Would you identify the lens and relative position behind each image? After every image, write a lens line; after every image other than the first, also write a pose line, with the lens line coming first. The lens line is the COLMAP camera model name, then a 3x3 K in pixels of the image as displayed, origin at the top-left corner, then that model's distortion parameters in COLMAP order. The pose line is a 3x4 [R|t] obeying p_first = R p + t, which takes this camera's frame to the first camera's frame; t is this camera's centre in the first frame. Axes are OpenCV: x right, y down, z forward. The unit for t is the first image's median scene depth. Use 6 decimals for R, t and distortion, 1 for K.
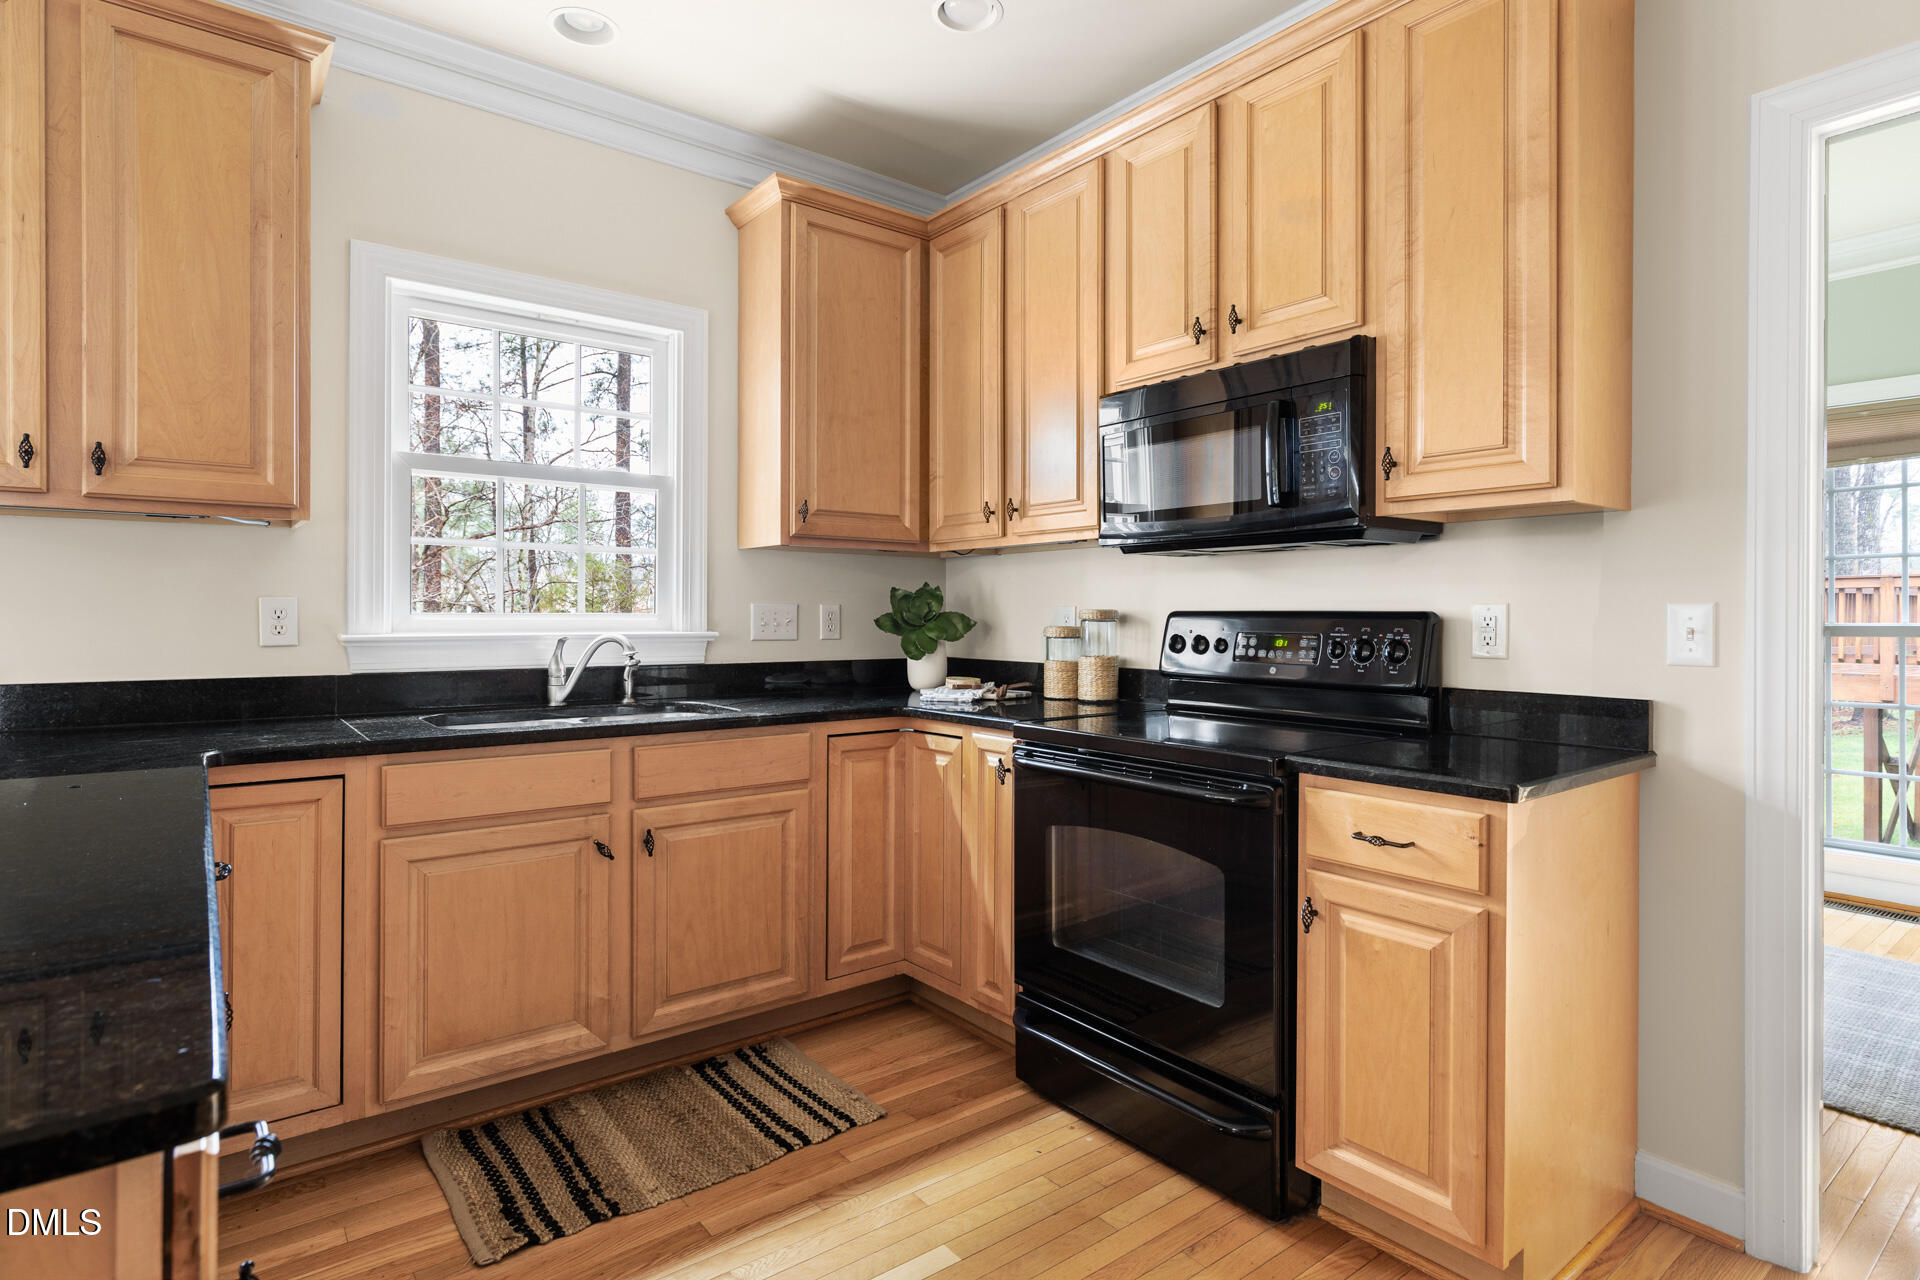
lens RADIAL K [[994.7, 0, 957.5], [0, 994.7, 624.5], [0, 0, 1]] dist [0.000765, -0.002300]
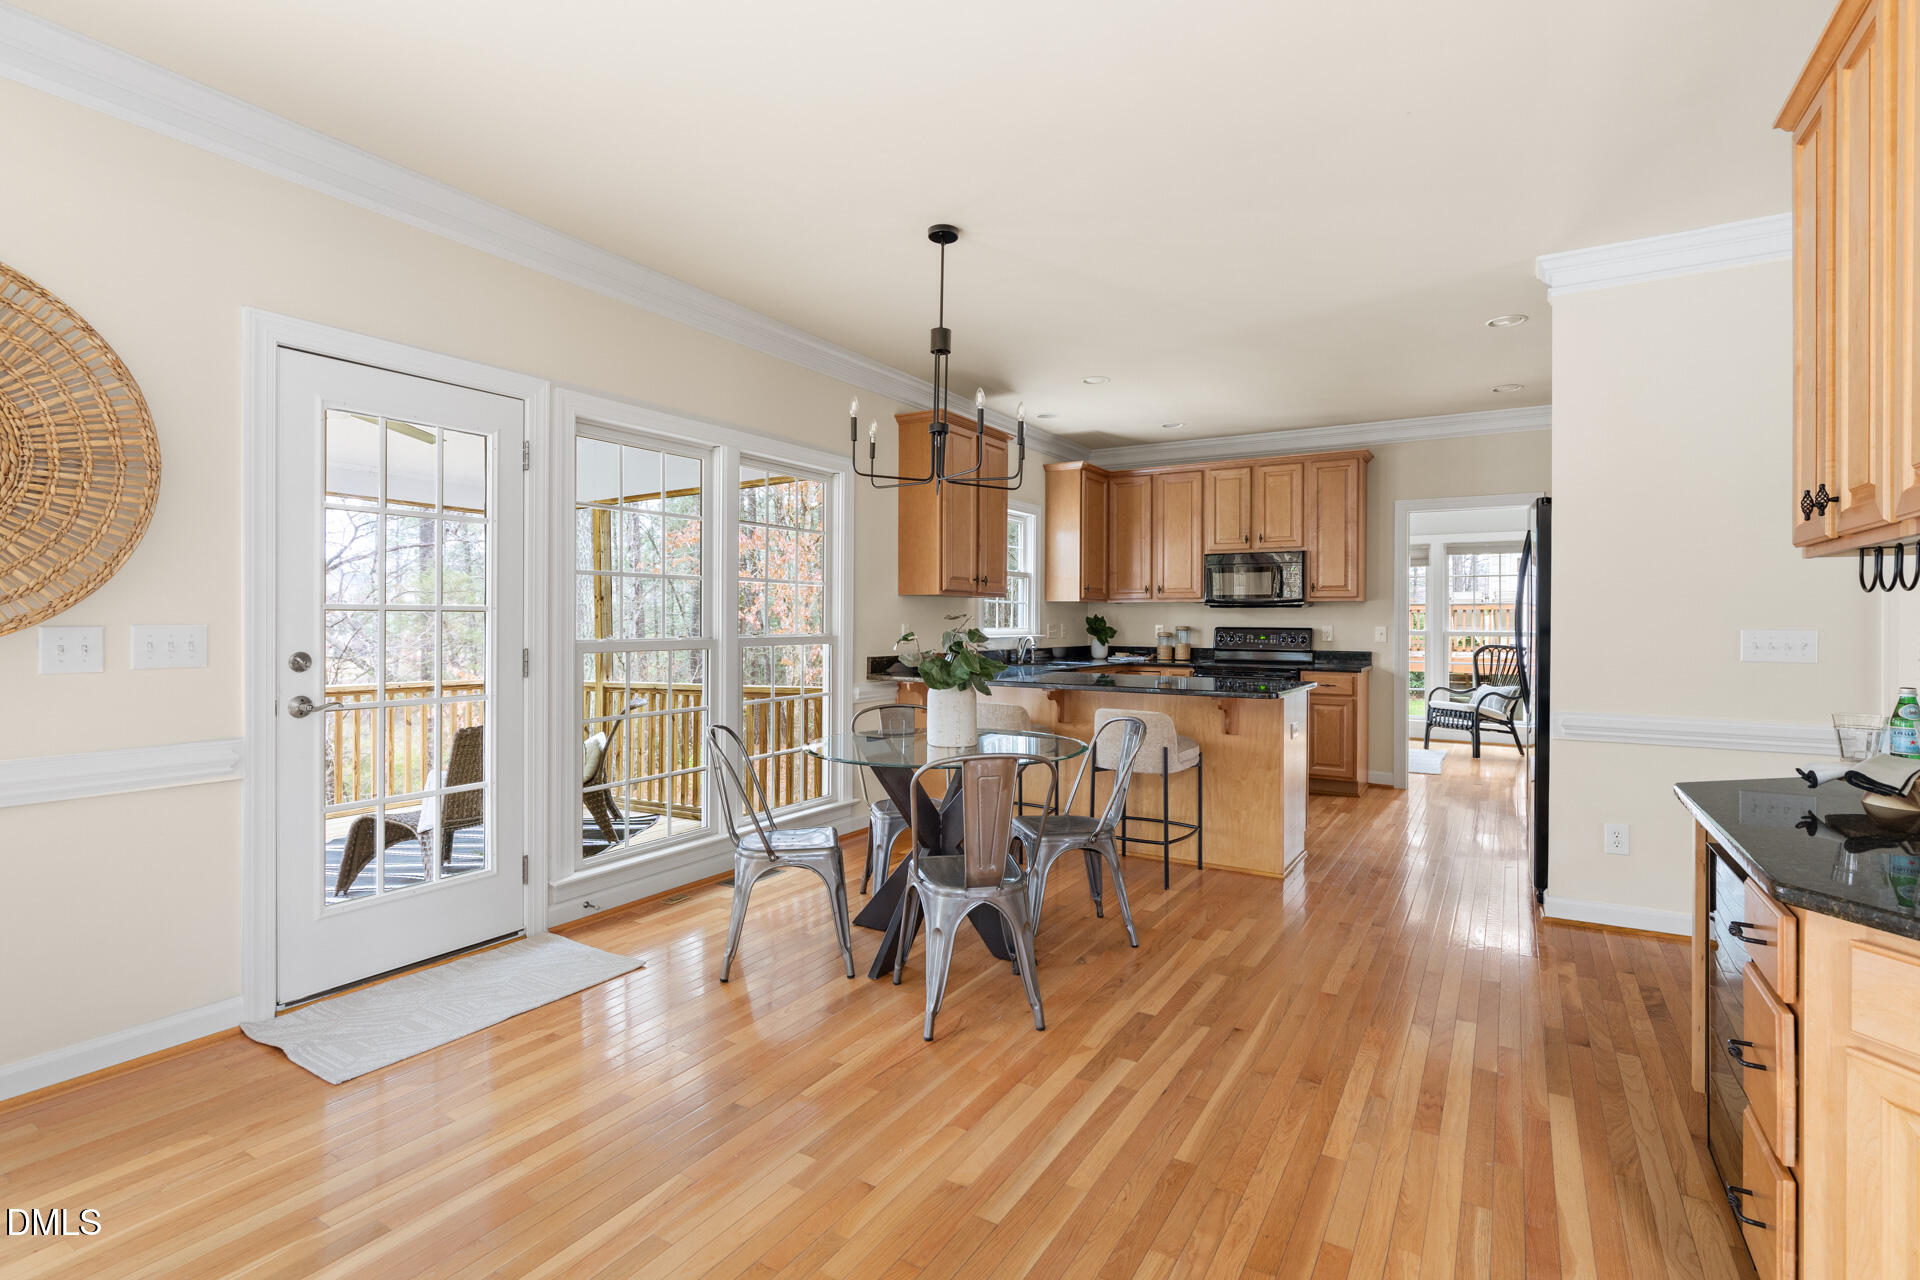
lens RADIAL K [[927.2, 0, 958.7], [0, 927.2, 640.4], [0, 0, 1]] dist [-0.002600, 0.001704]
pose [[0.934659, -0.006654, 0.355483, -1.819081], [0.001969, 0.999906, 0.013541, -0.016891], [-0.355540, -0.011957, 0.934585, -1.568487]]
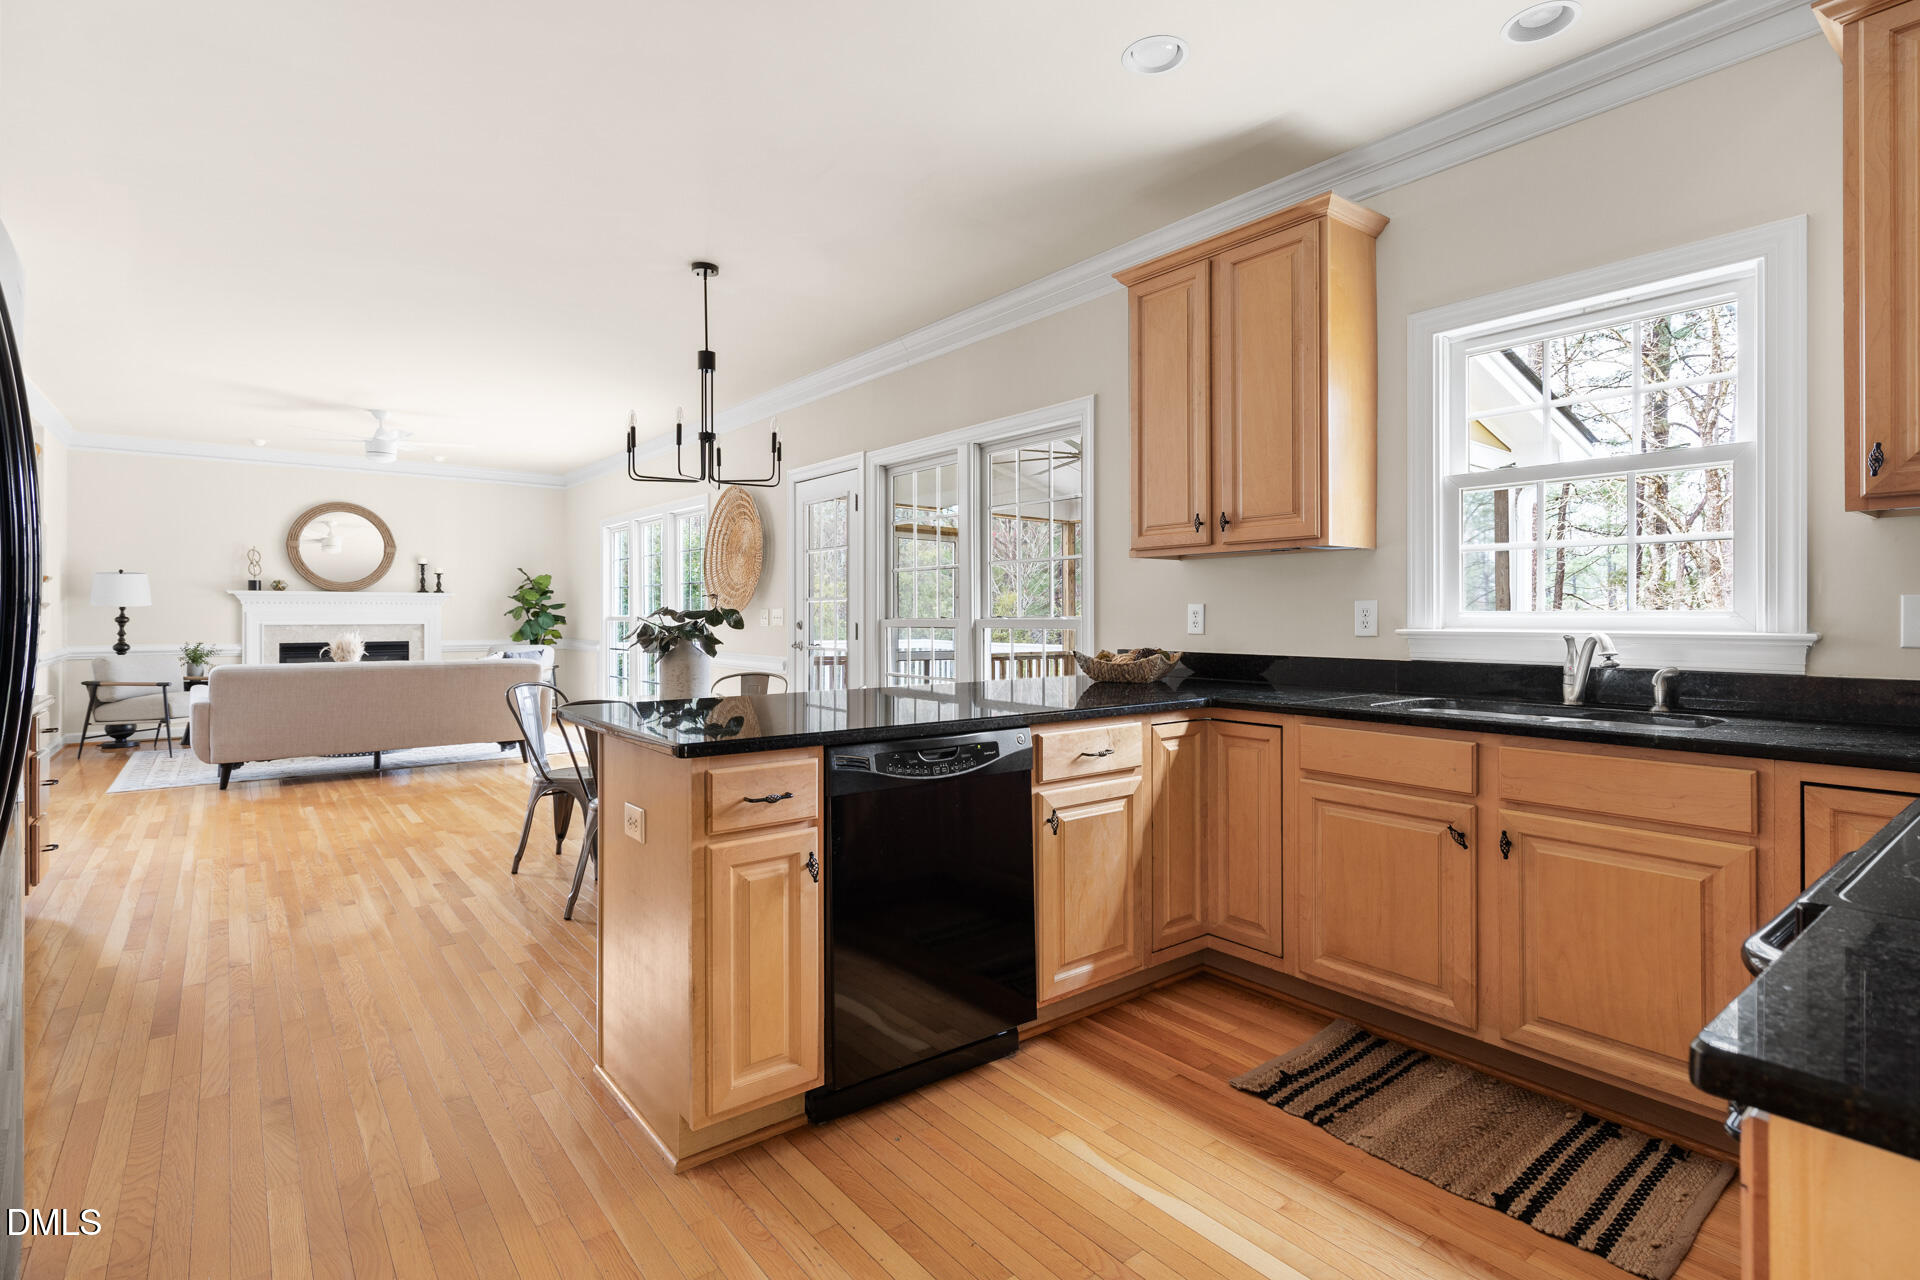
lens RADIAL K [[927.2, 0, 969.8], [0, 927.2, 622.4], [0, 0, 1]] dist [-0.002600, 0.001704]
pose [[0.007525, 0.005670, -0.999956, 0.597564], [-0.006854, 0.999961, 0.005618, -0.001069], [0.999948, 0.006812, 0.007563, 0.464441]]
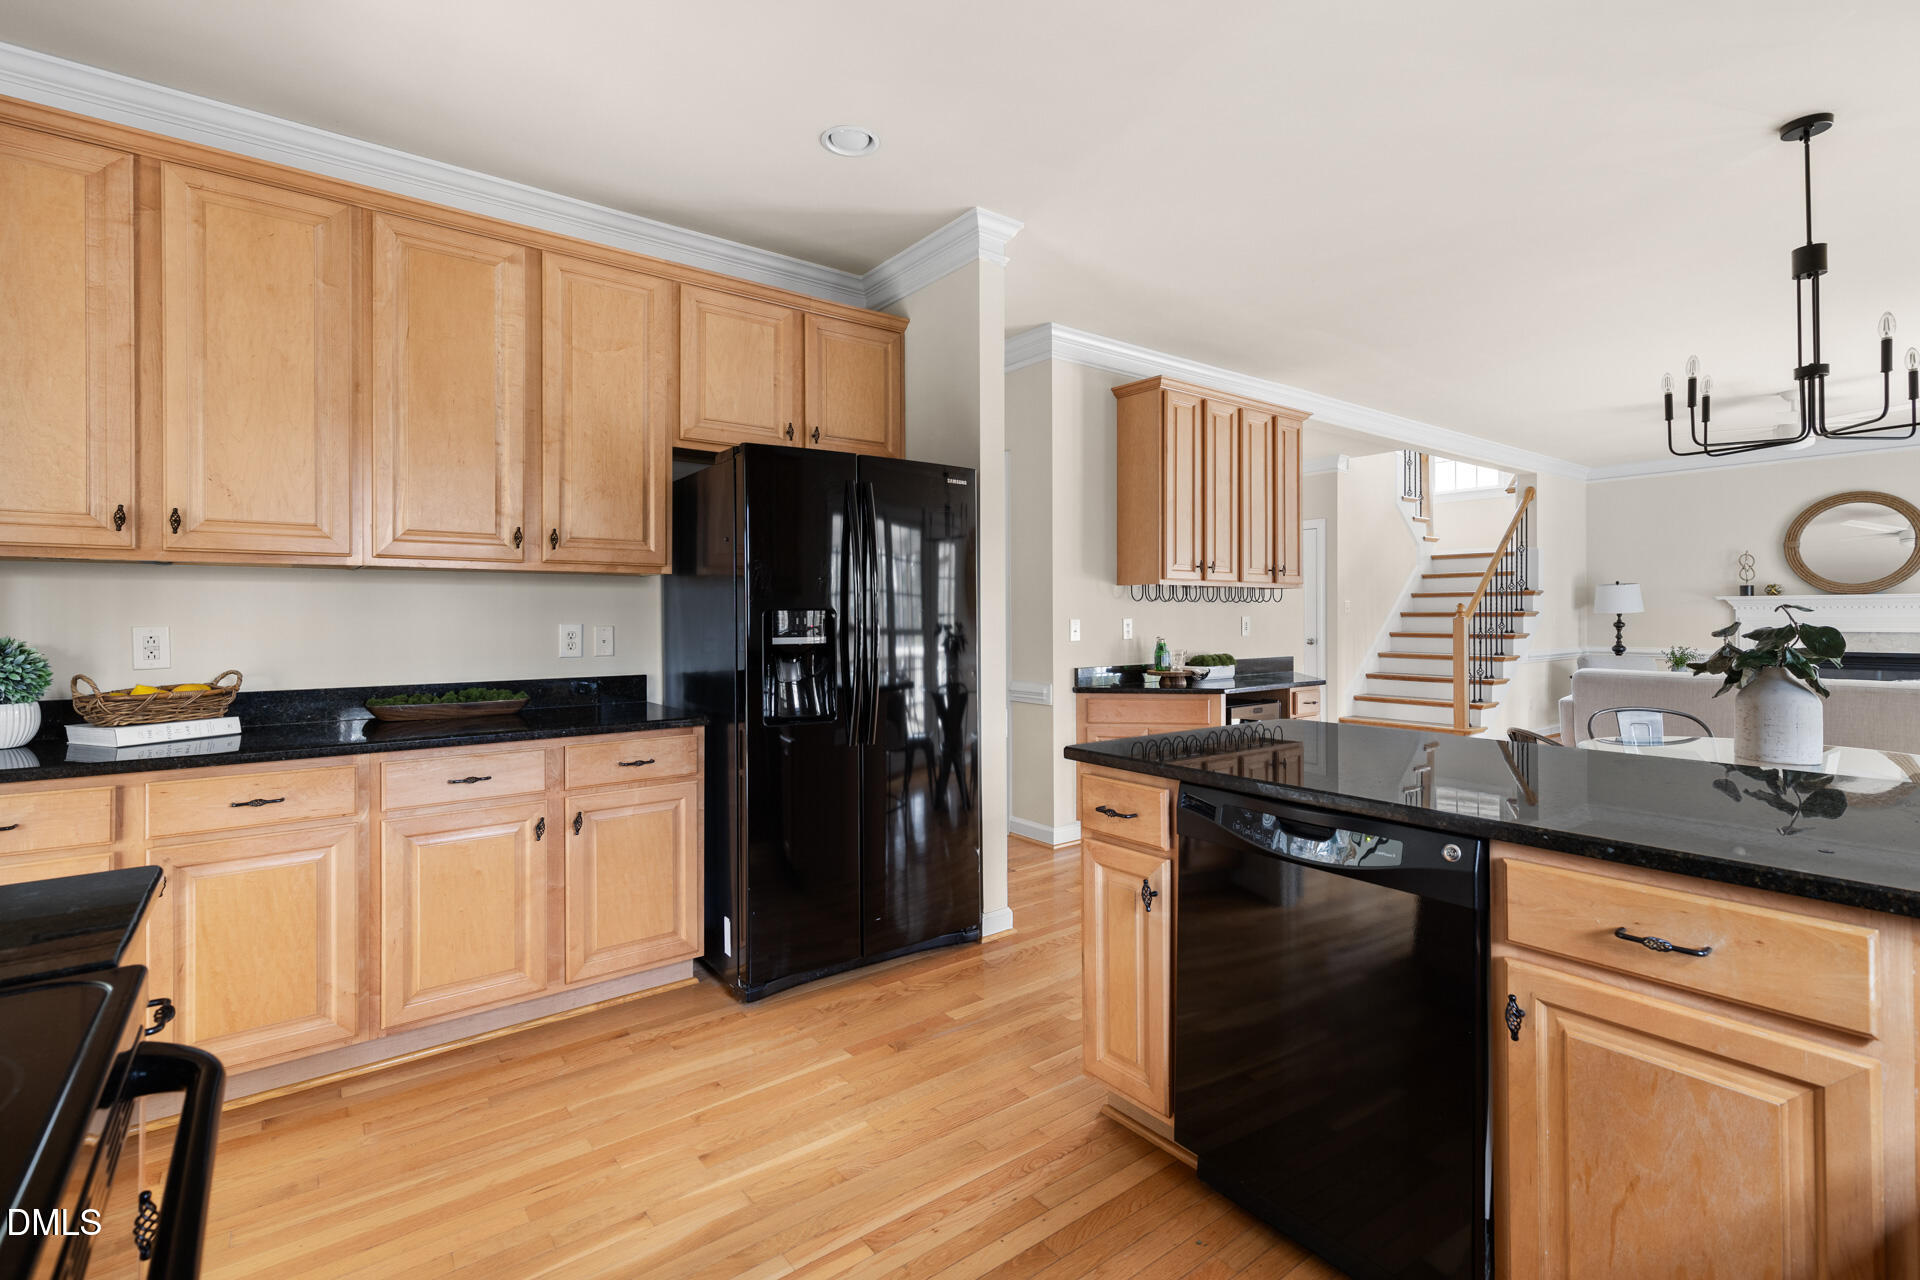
lens RADIAL K [[873.2, 0, 944.4], [0, 873.2, 607.7], [0, 0, 1]] dist [-0.005830, 0.000363]
pose [[-0.999530, 0.000028, 0.030645, -0.125791], [-0.000039, 0.999998, -0.002200, -0.035869], [-0.030645, -0.002200, -0.999528, 1.173552]]
